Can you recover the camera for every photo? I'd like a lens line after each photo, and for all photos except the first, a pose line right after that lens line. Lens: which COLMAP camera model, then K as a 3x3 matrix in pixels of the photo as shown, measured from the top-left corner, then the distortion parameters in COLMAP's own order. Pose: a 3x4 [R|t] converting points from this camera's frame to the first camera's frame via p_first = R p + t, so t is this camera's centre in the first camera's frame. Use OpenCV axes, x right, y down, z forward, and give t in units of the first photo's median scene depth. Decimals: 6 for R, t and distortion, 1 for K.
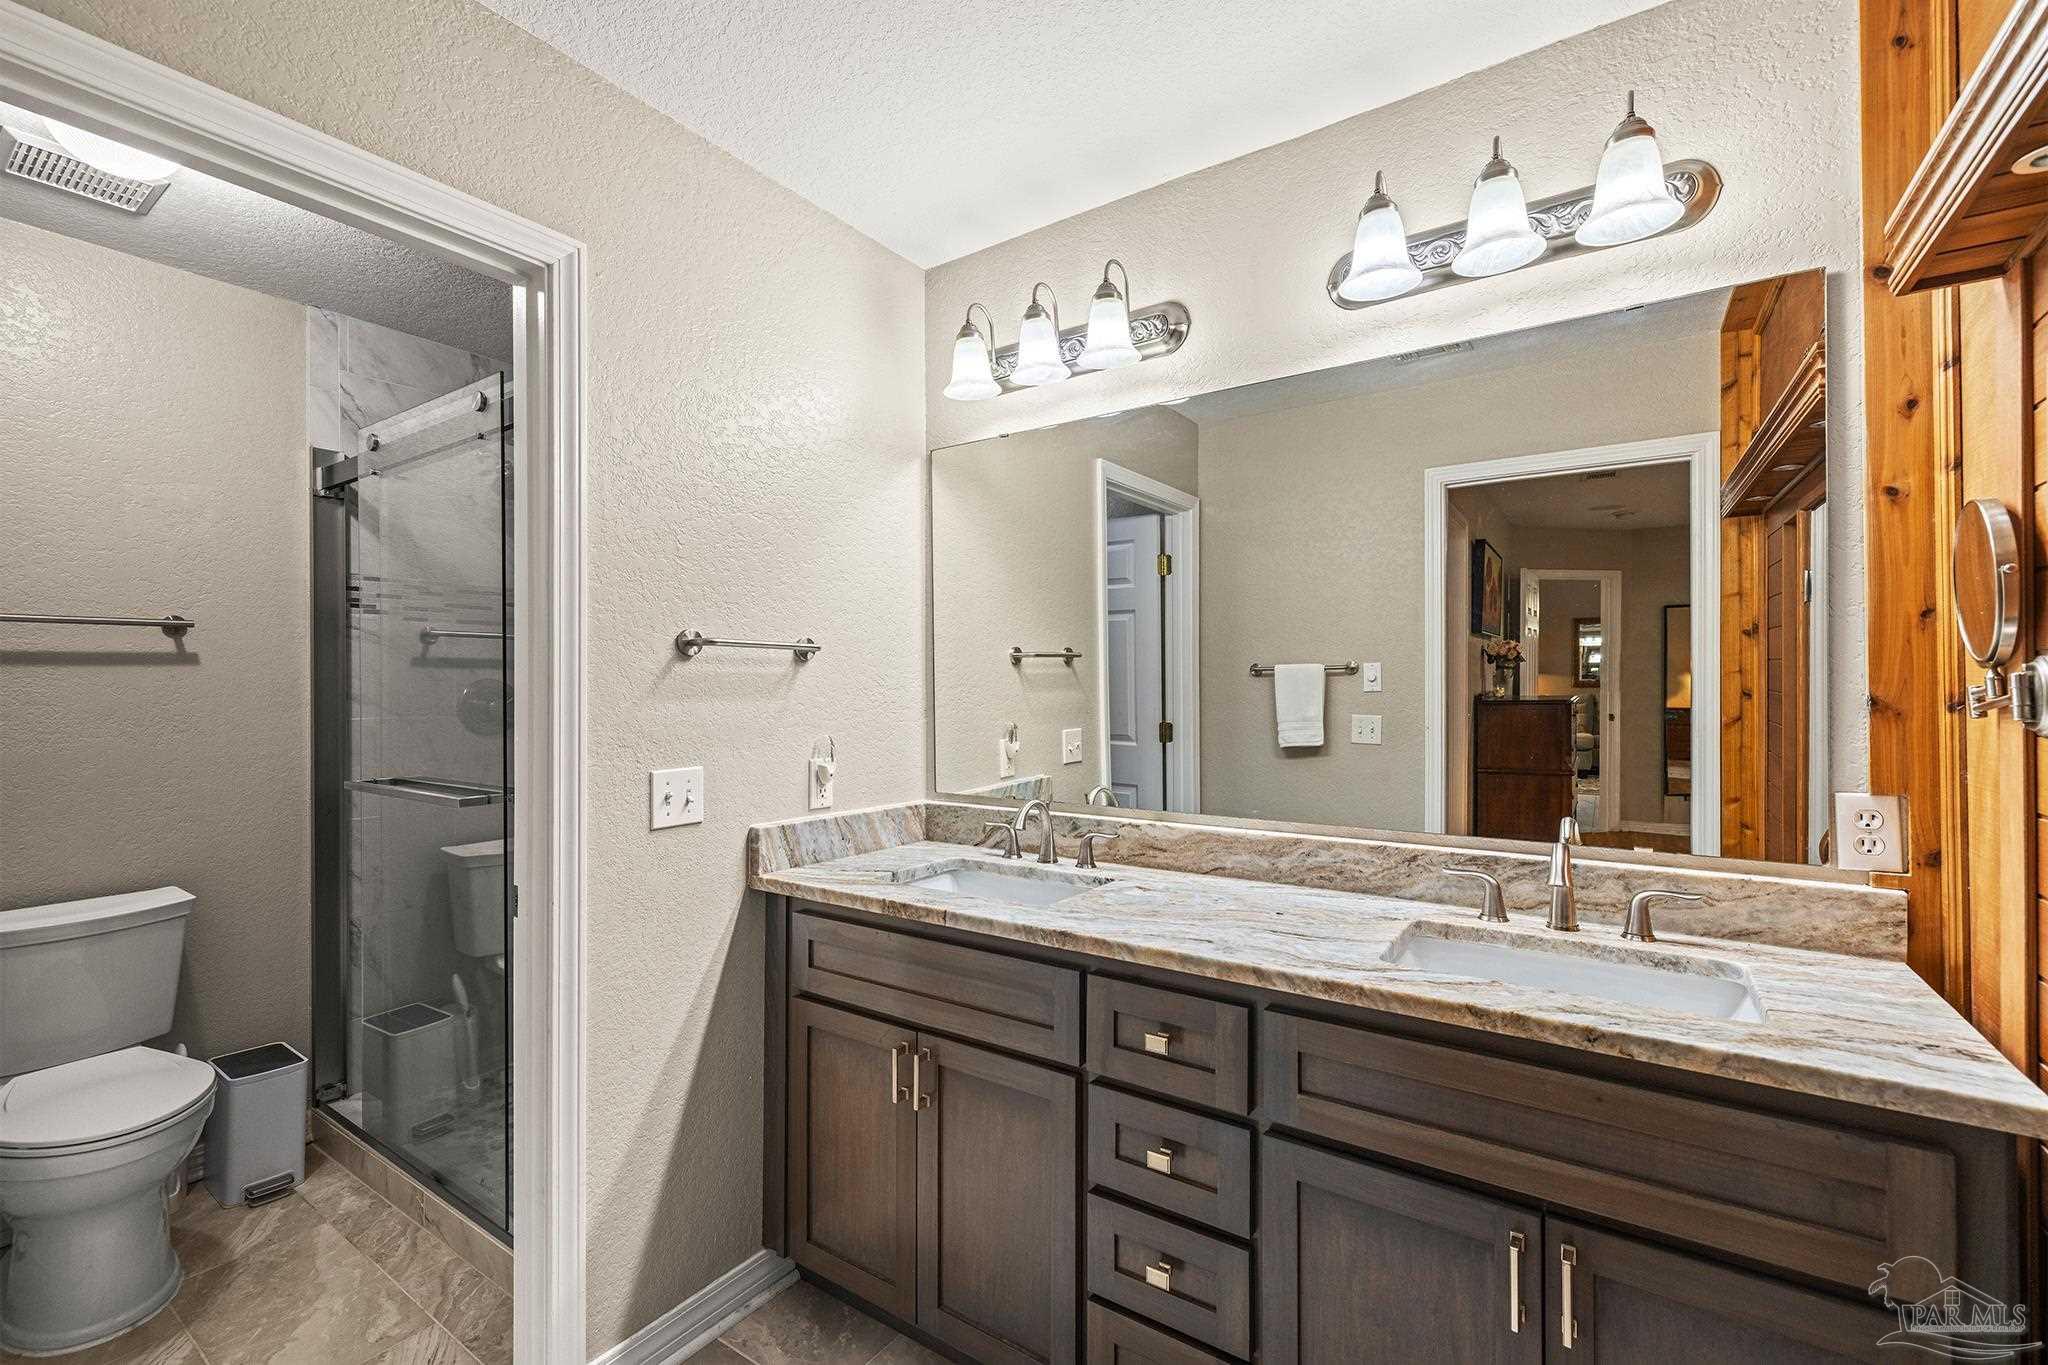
lens RADIAL K [[862.2, 0, 1020.0], [0, 862.2, 674.9], [0, 0, 1]] dist [0.003875, -0.000854]
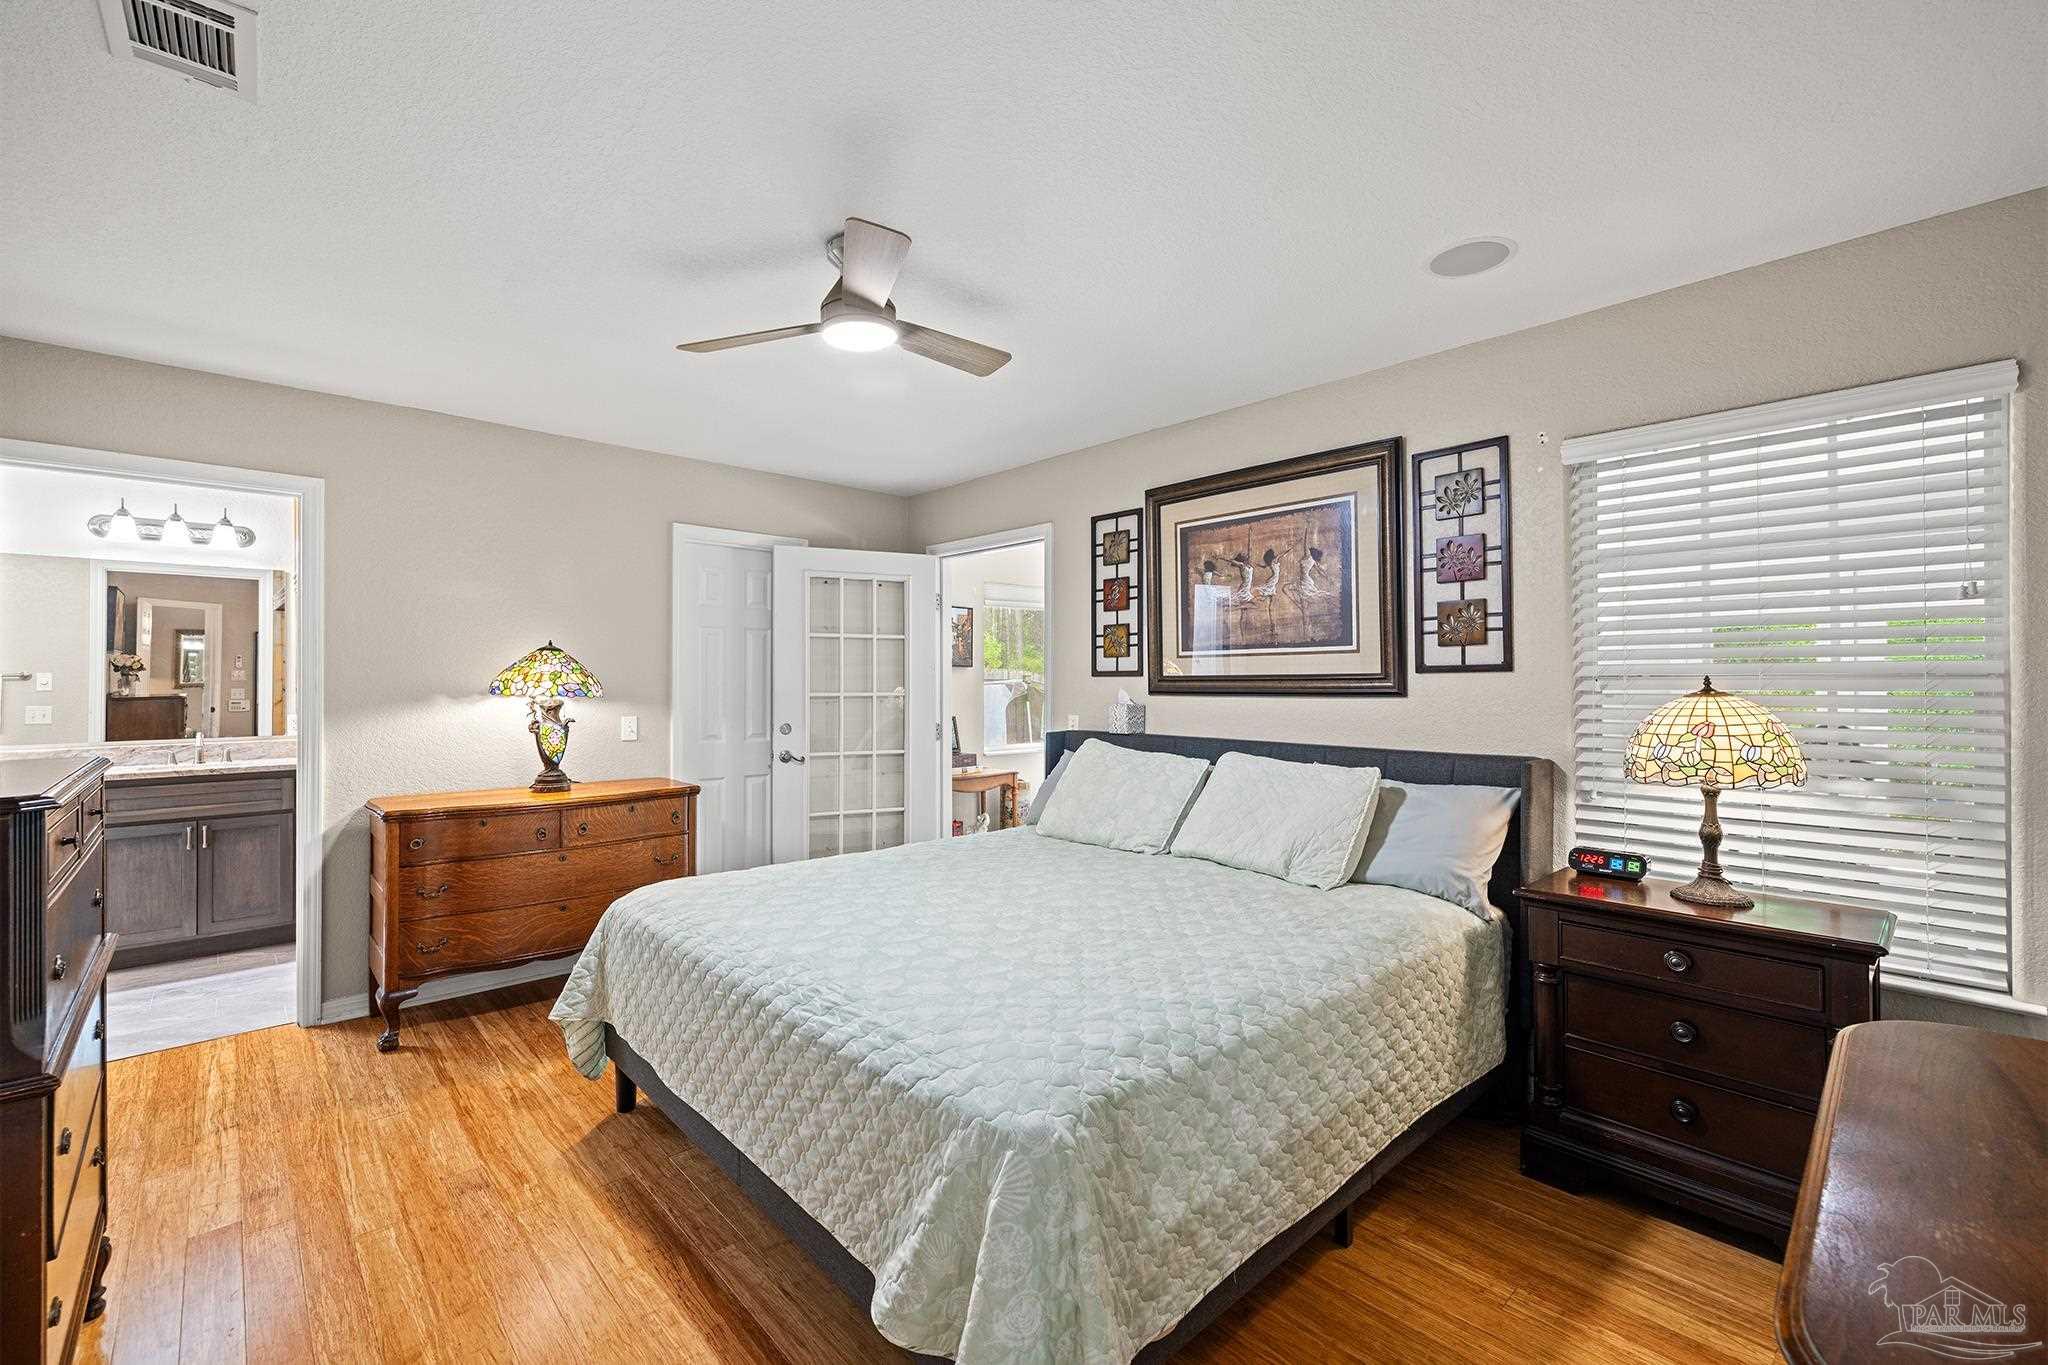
lens RADIAL K [[862.2, 0, 1026.5], [0, 862.2, 678.8], [0, 0, 1]] dist [0.003875, -0.000854]
pose [[0.212385, 0.000877, 0.977186, -1.871818], [-0.004618, 0.999989, 0.000106, -0.029371], [-0.977175, -0.004535, 0.212387, -2.701211]]
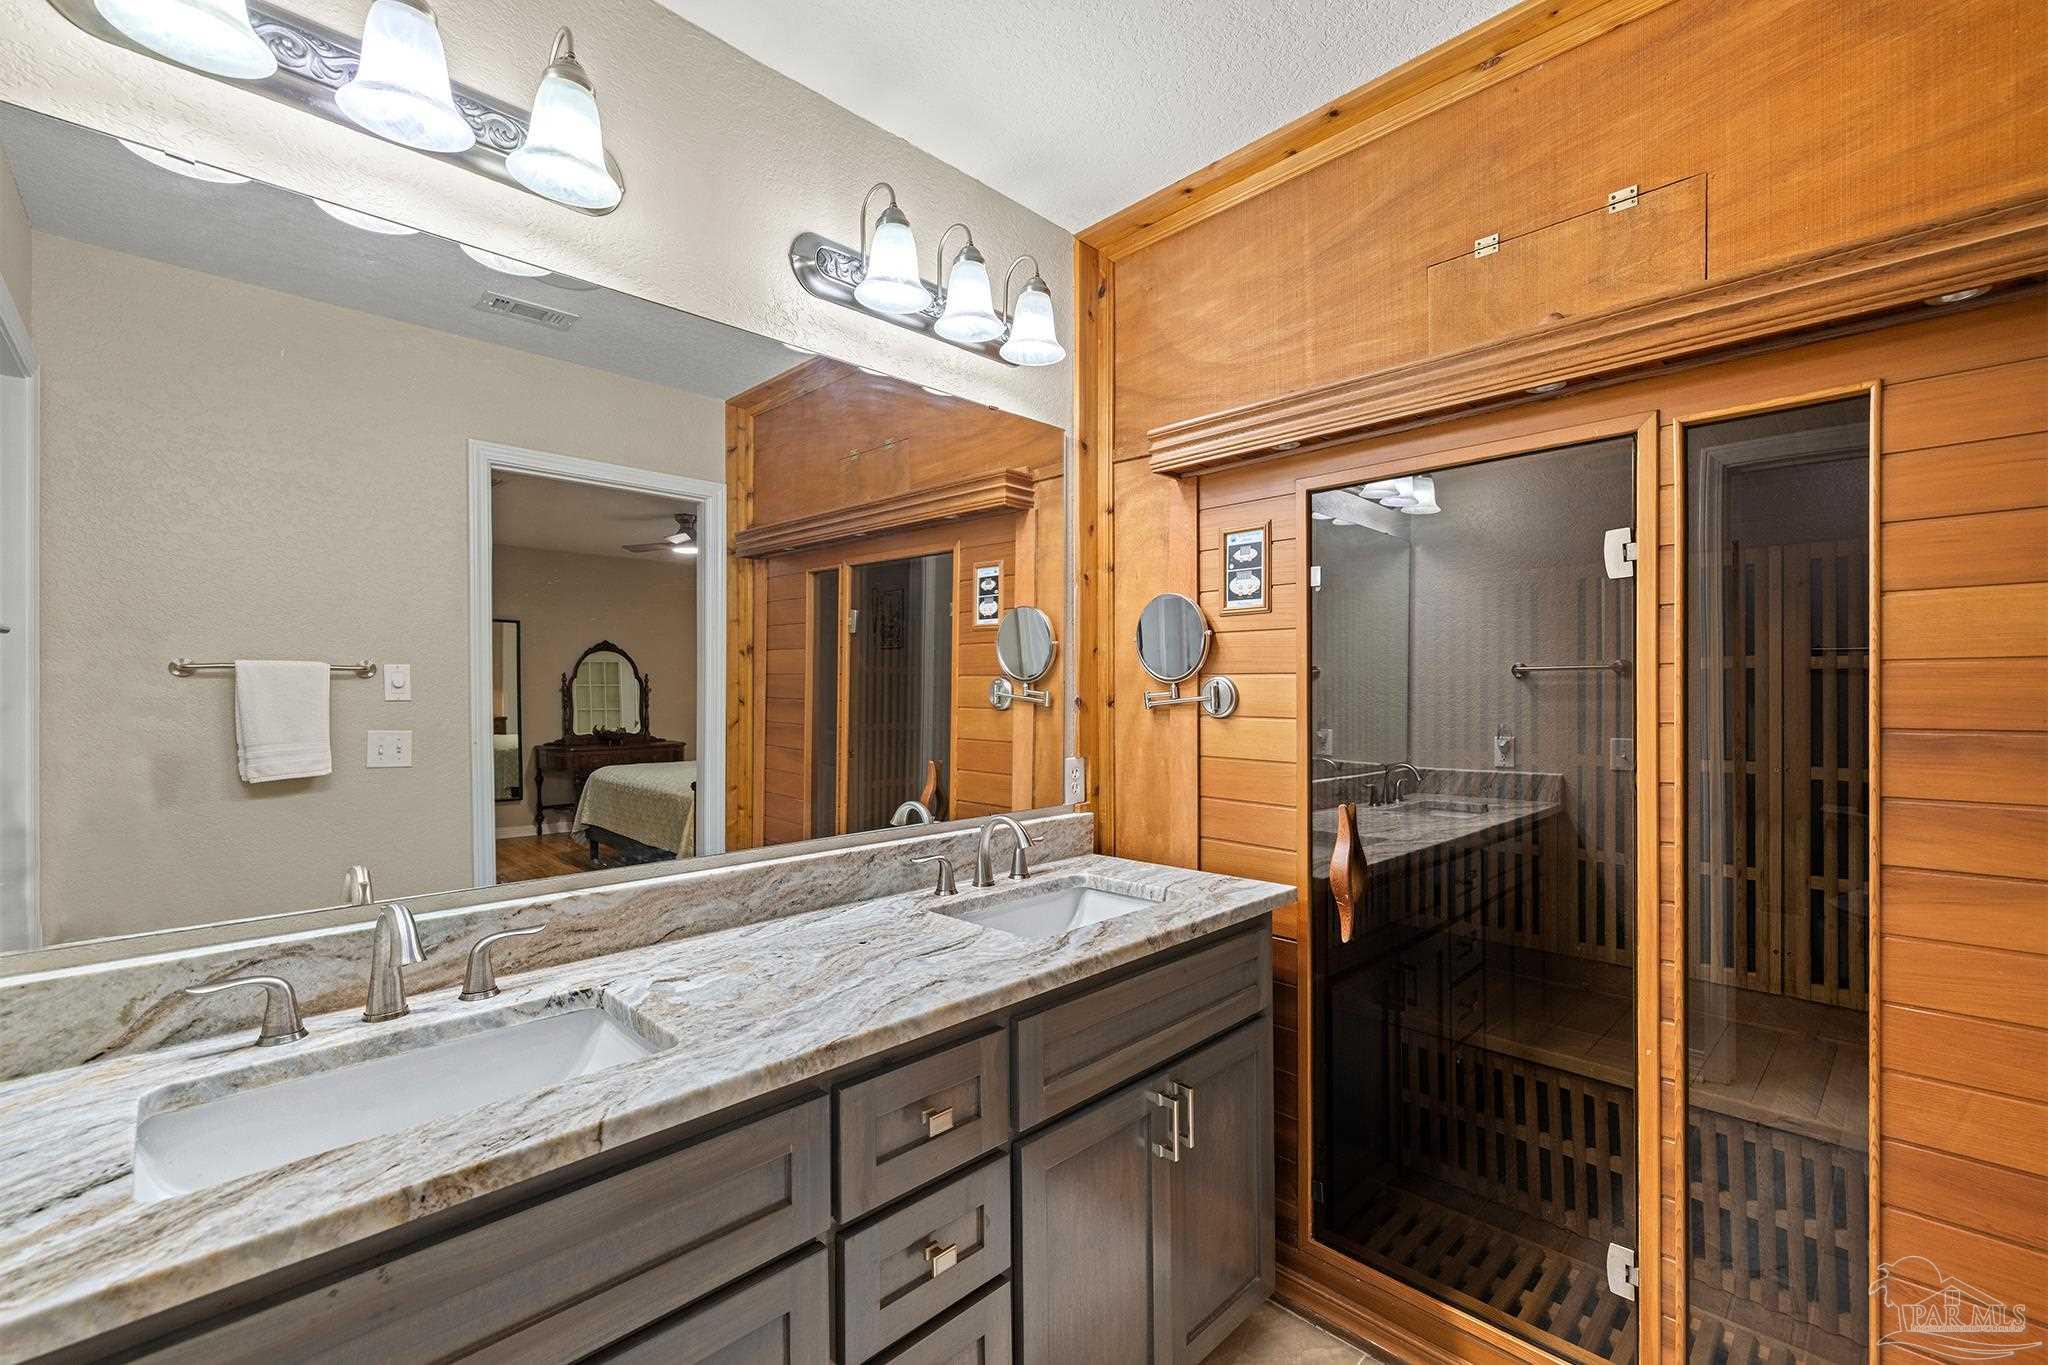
lens RADIAL K [[862.2, 0, 1011.2], [0, 862.2, 694.7], [0, 0, 1]] dist [0.003875, -0.000854]
pose [[0.193030, 0.001892, 0.981191, -0.619326], [-0.012197, 0.999926, 0.000471, 0.016302], [-0.981117, -0.012059, 0.193038, 0.752777]]
